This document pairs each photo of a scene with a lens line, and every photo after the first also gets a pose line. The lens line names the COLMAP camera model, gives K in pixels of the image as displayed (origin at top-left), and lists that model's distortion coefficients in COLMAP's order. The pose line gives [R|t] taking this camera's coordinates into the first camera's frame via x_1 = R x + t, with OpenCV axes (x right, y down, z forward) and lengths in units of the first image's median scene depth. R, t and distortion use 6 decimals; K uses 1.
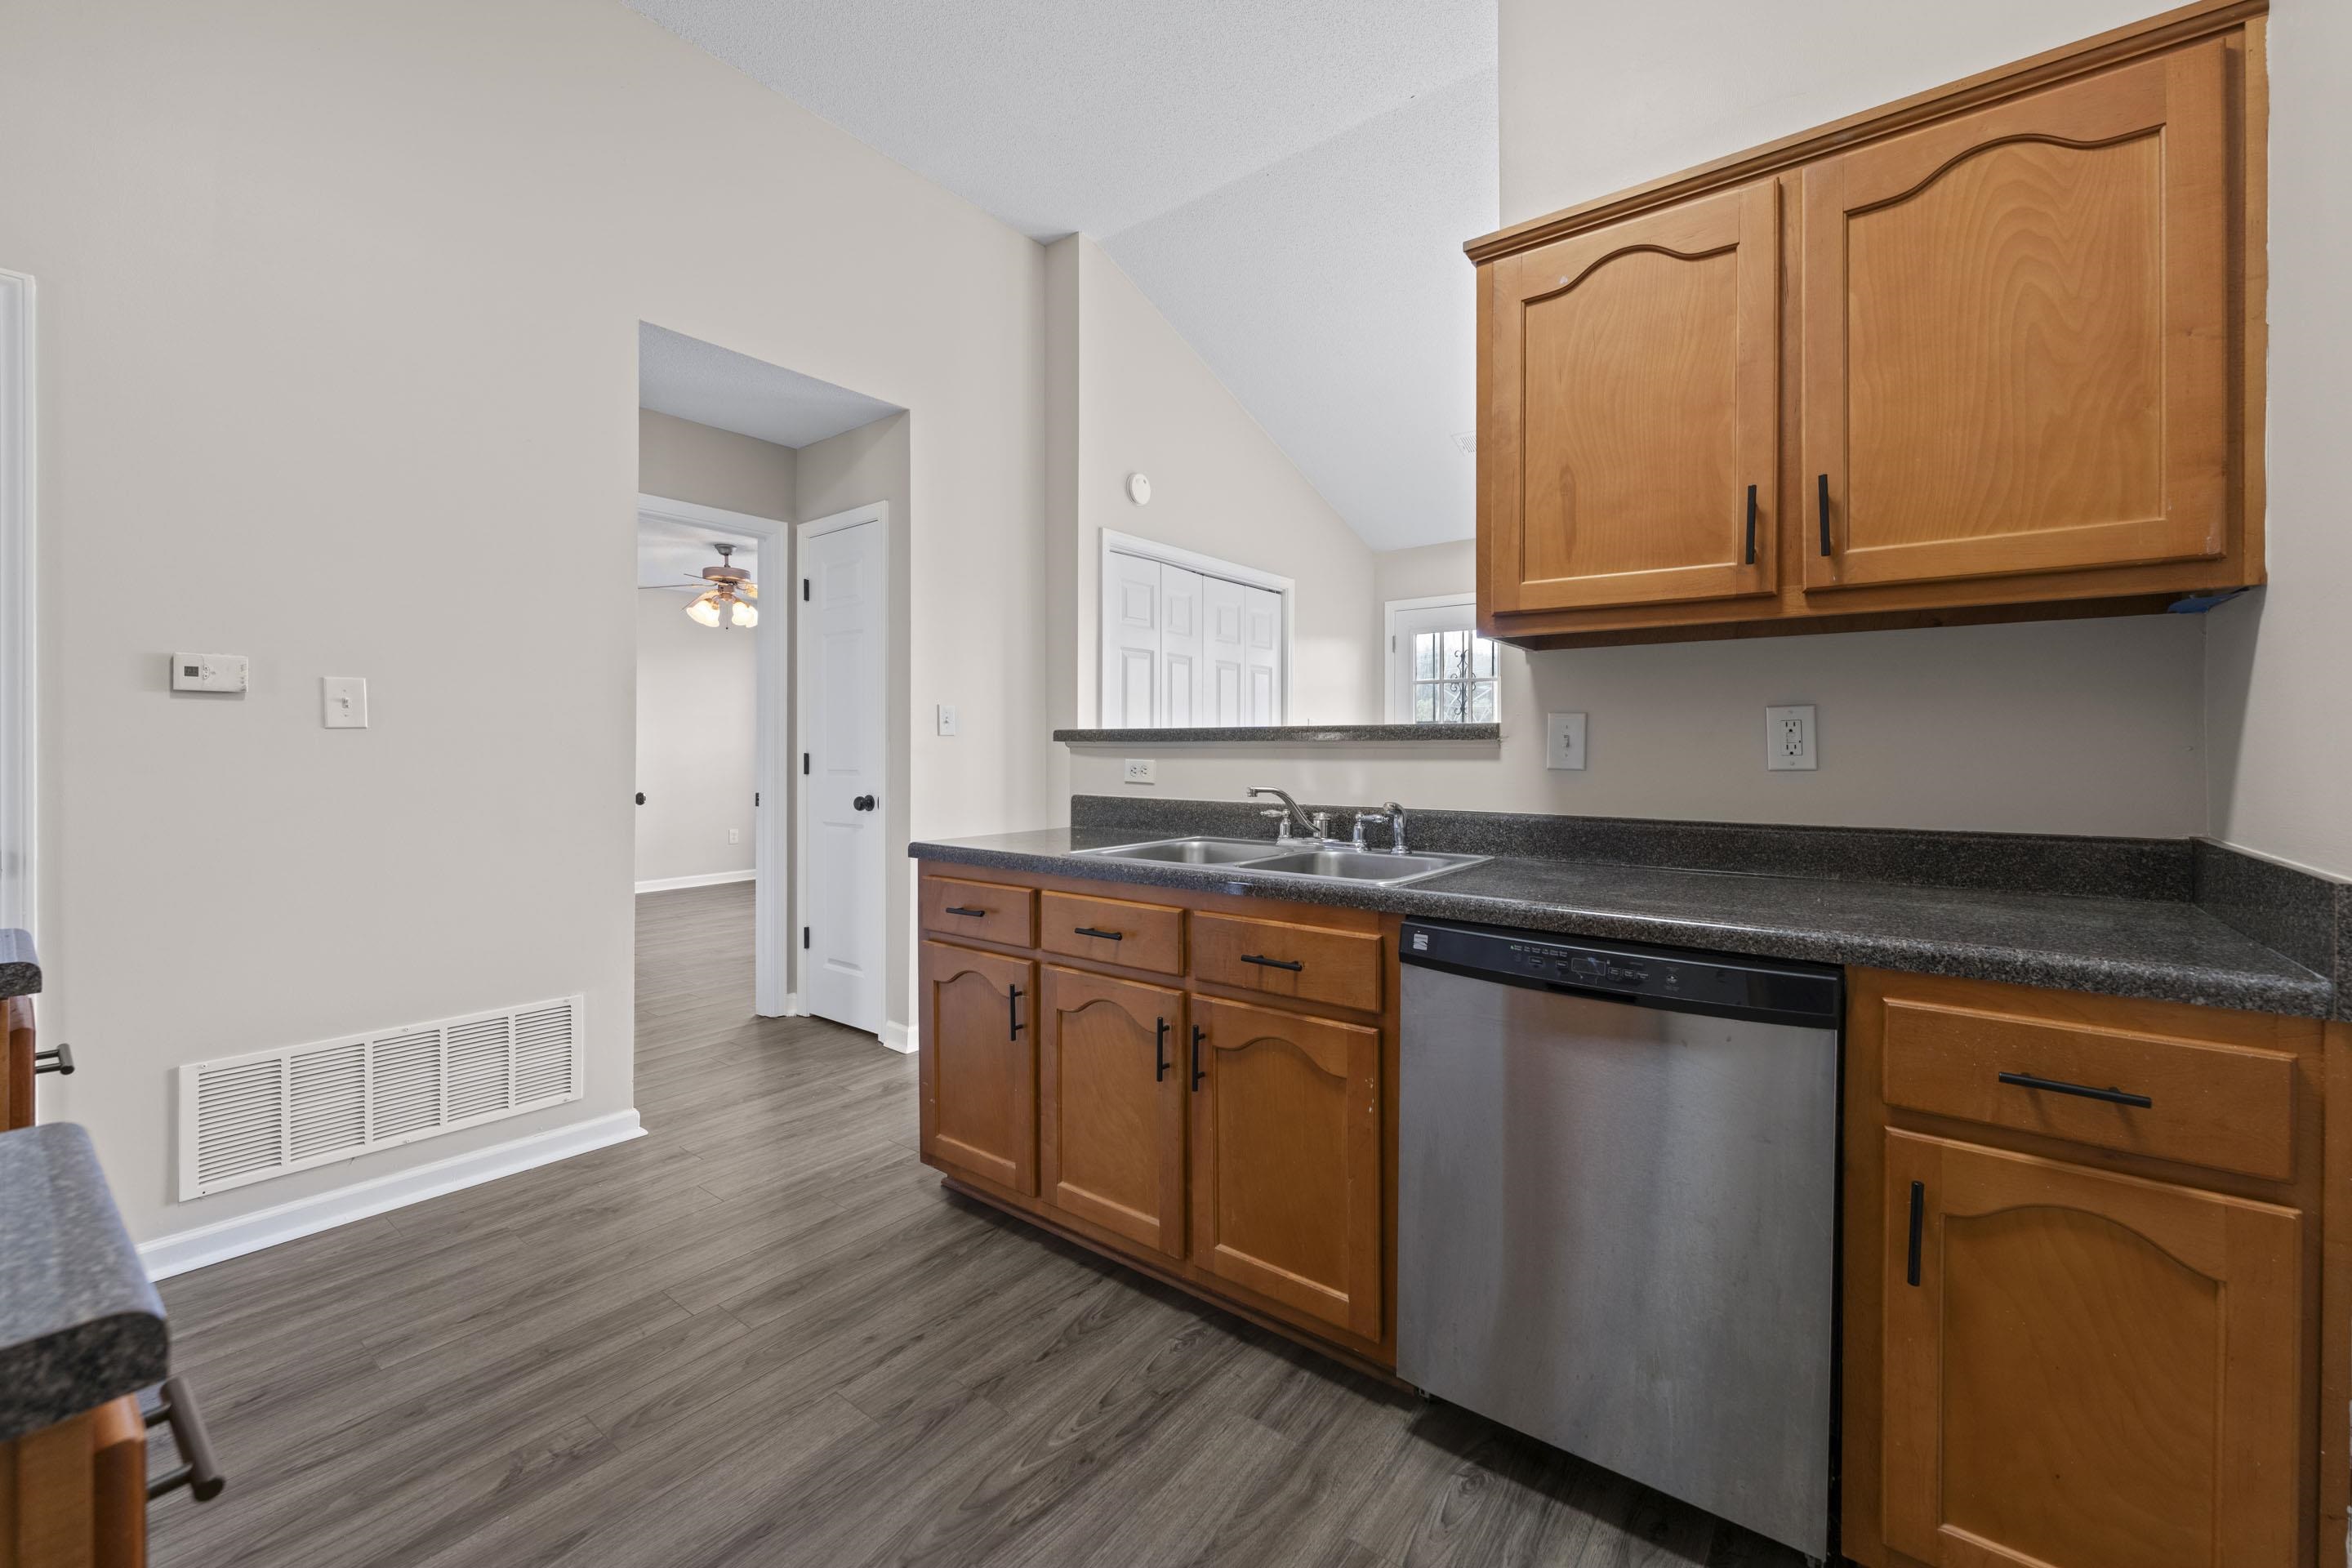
lens RADIAL K [[953.2, 0, 1172.9], [0, 953.2, 762.0], [0, 0, 1]] dist [0.001278, 0.000309]
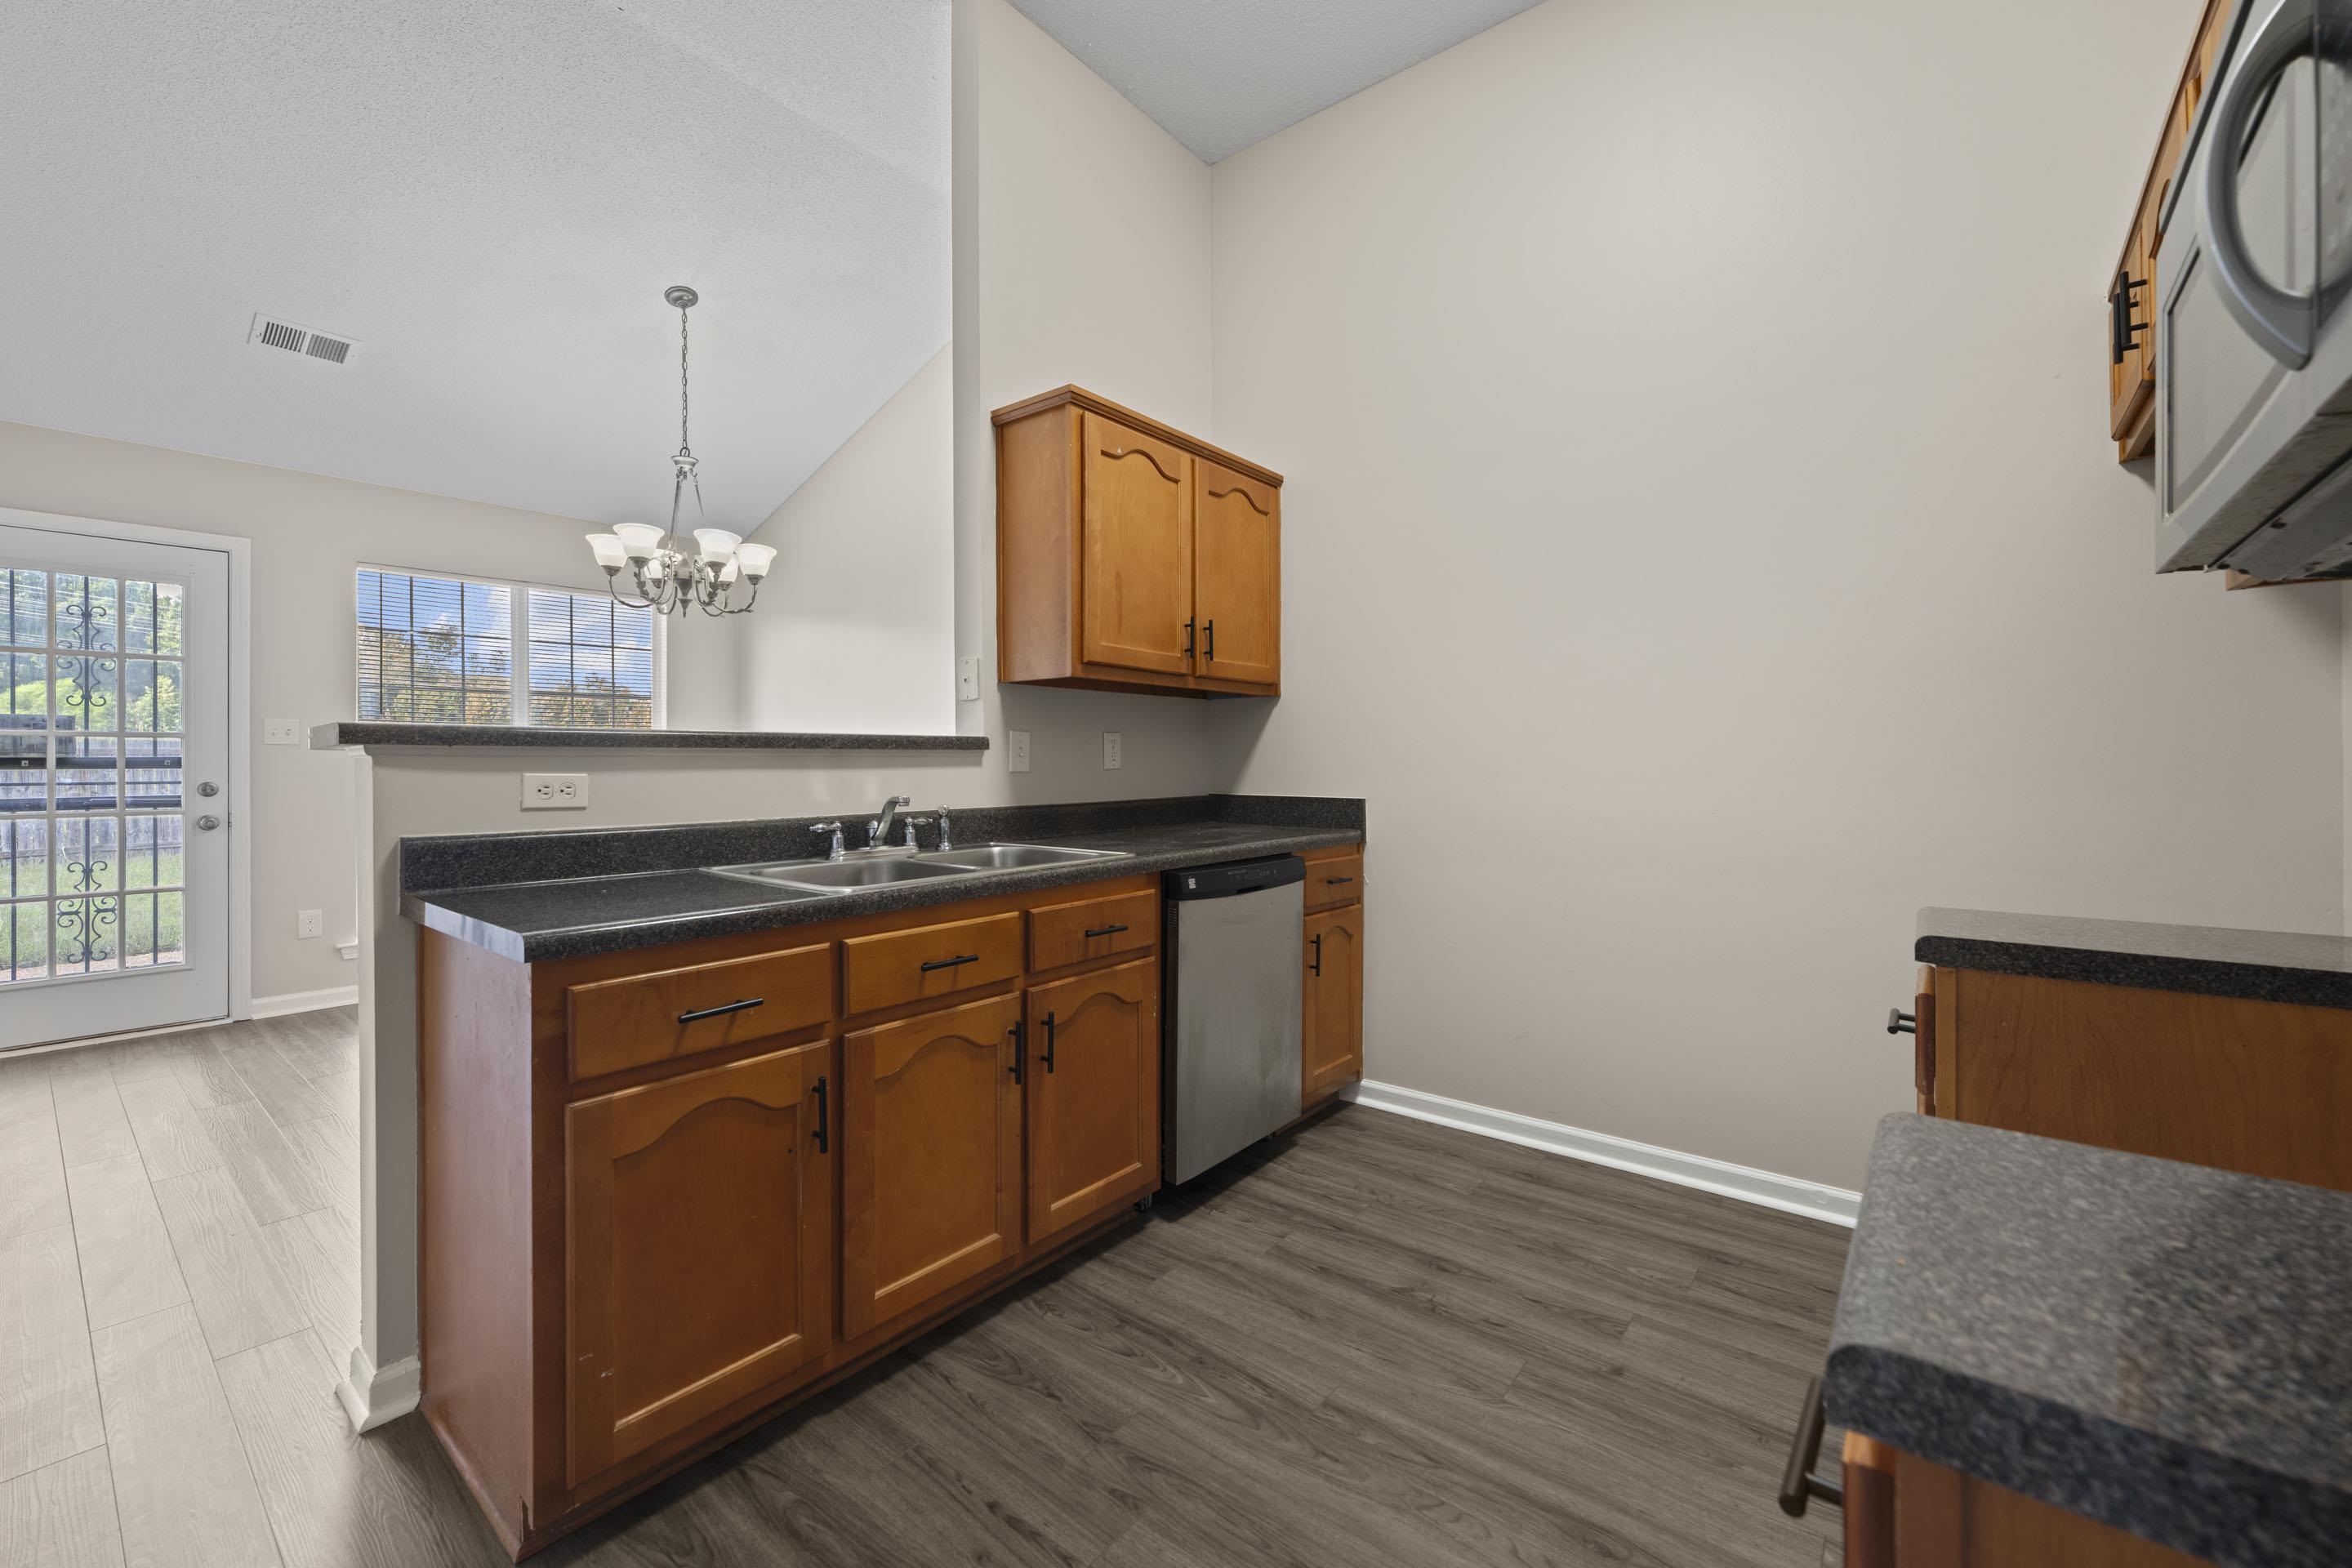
lens RADIAL K [[953.8, 0, 1167.5], [0, 953.8, 773.1], [0, 0, 1]] dist [0.001554, 0.000131]
pose [[0.021586, -0.012934, 0.999683, -1.059517], [0.018782, 0.999745, 0.012529, -0.004996], [-0.999591, 0.018506, 0.021823, 0.845039]]
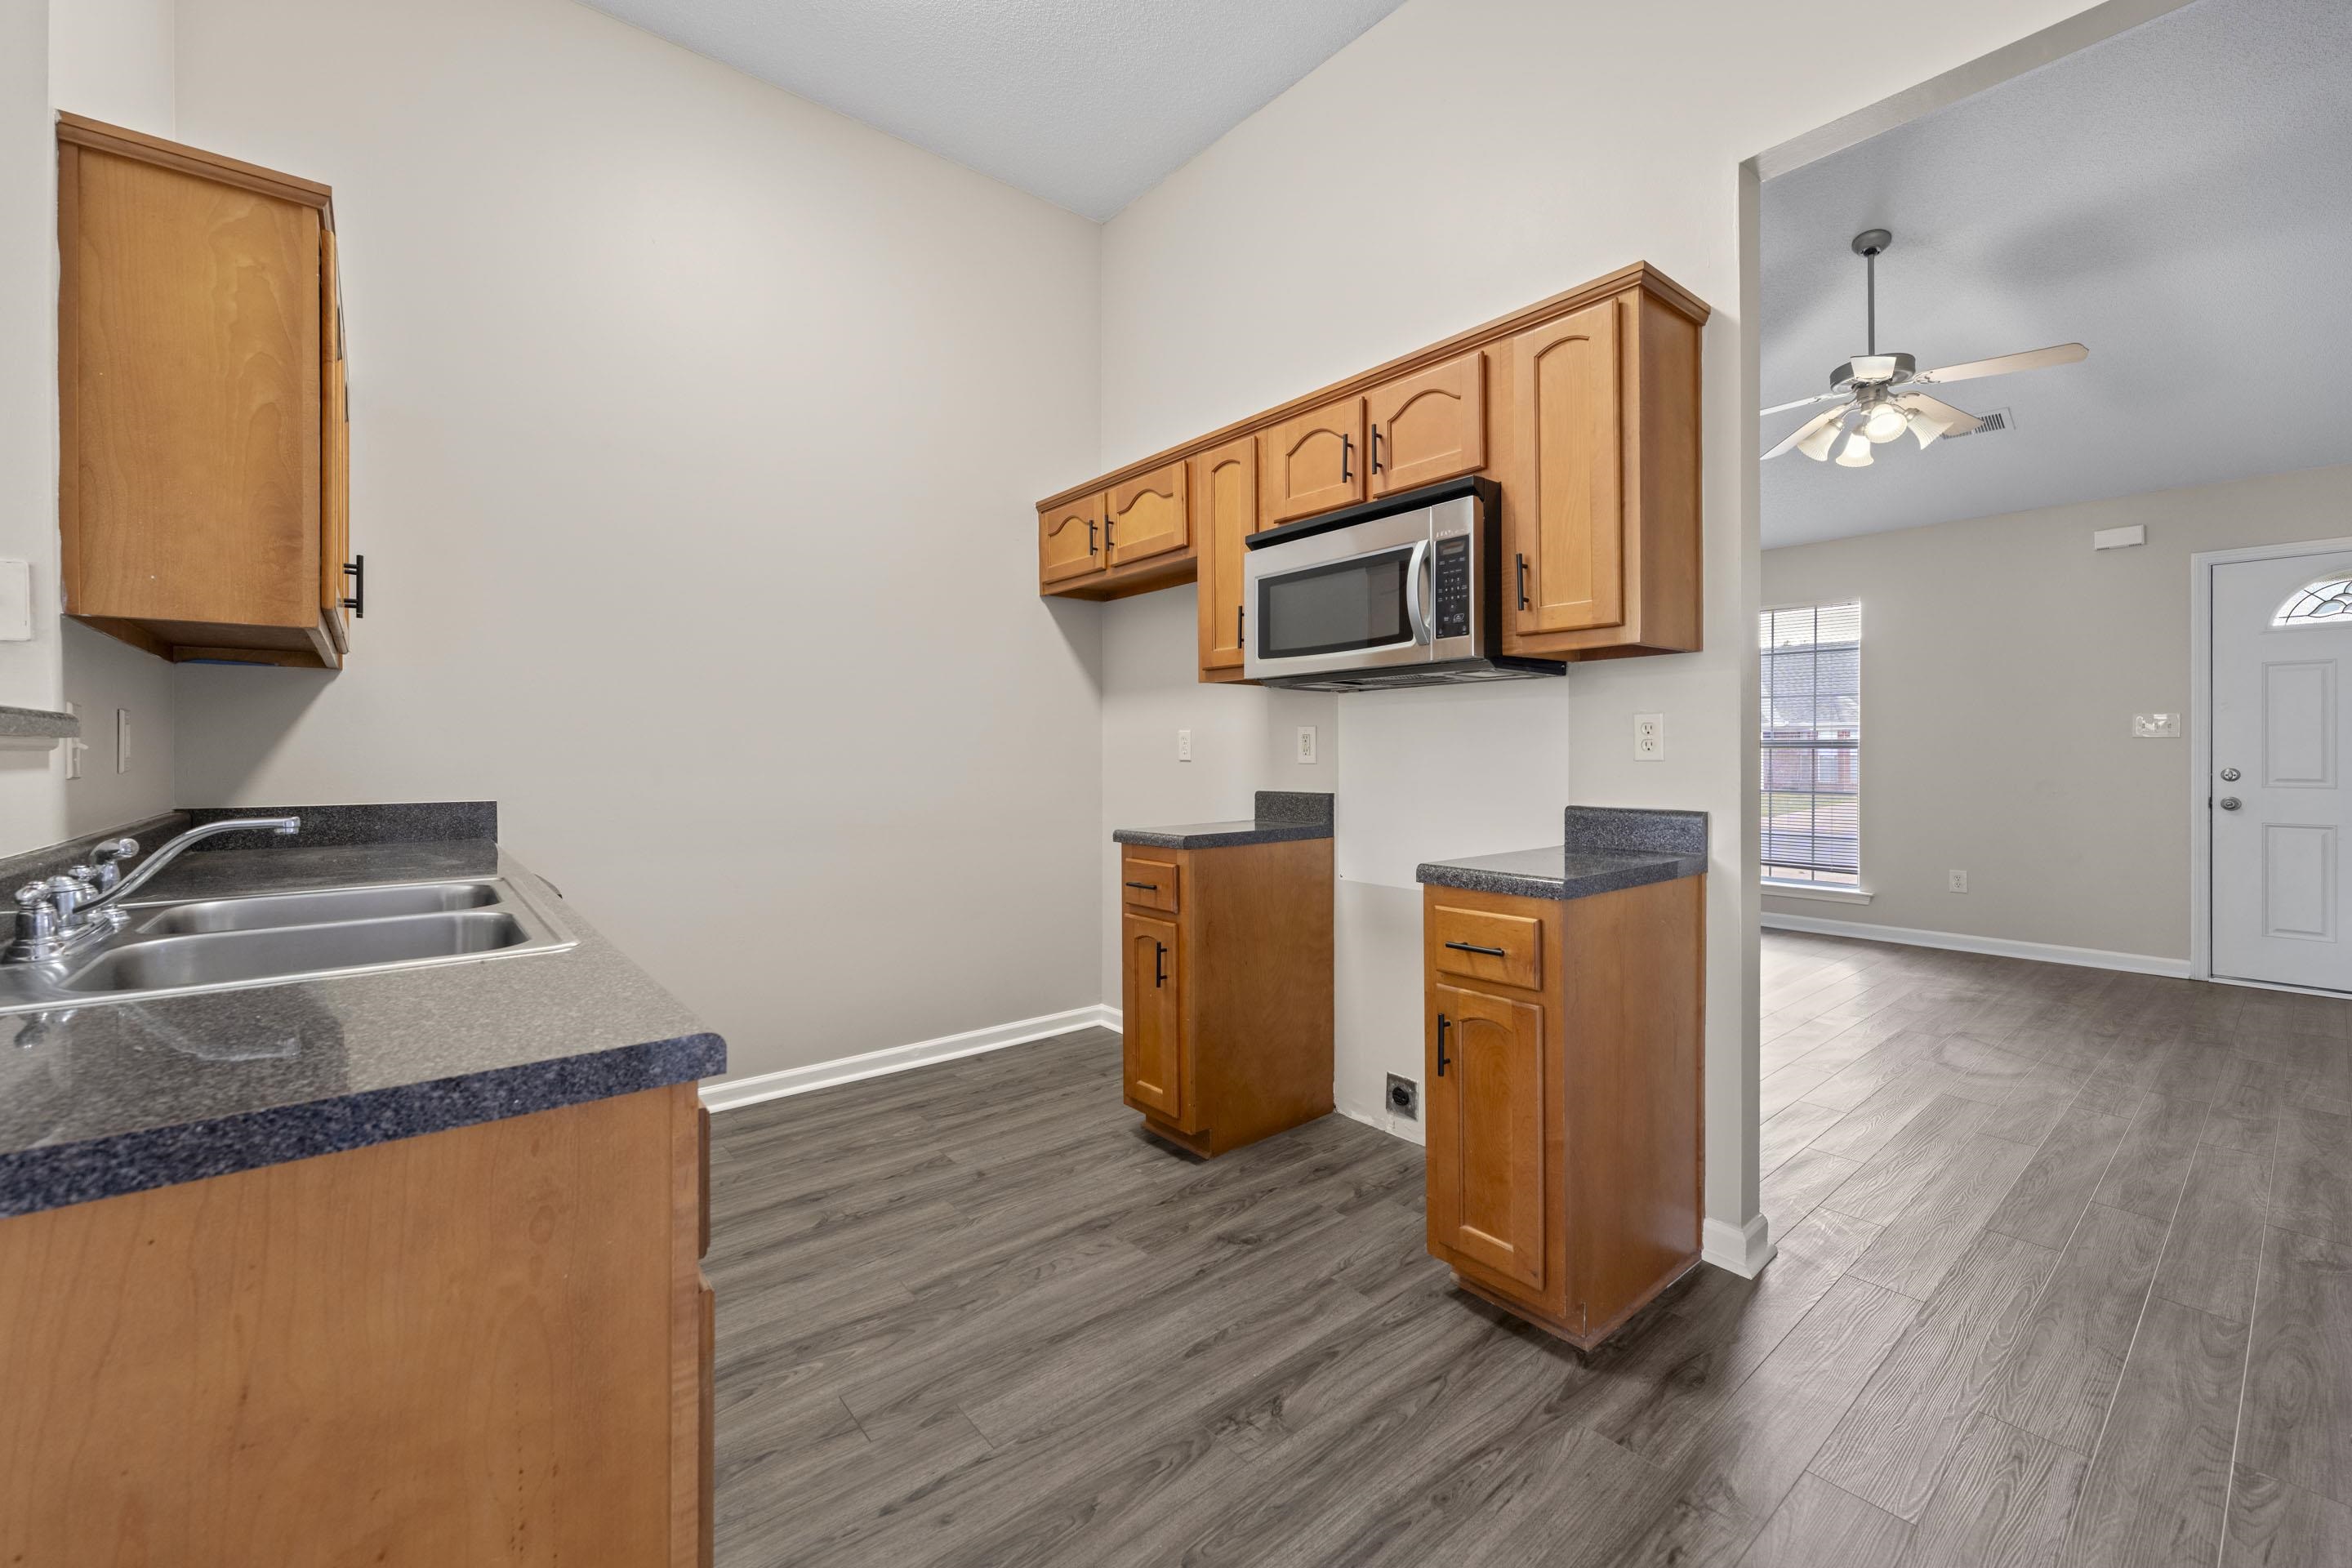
lens RADIAL K [[953.2, 0, 1172.9], [0, 953.2, 762.0], [0, 0, 1]] dist [0.001278, 0.000309]
pose [[-0.976337, -0.002615, 0.216237, -0.672118], [0.002769, 0.999694, 0.024593, -0.022926], [-0.216236, 0.024610, -0.976031, 1.724499]]
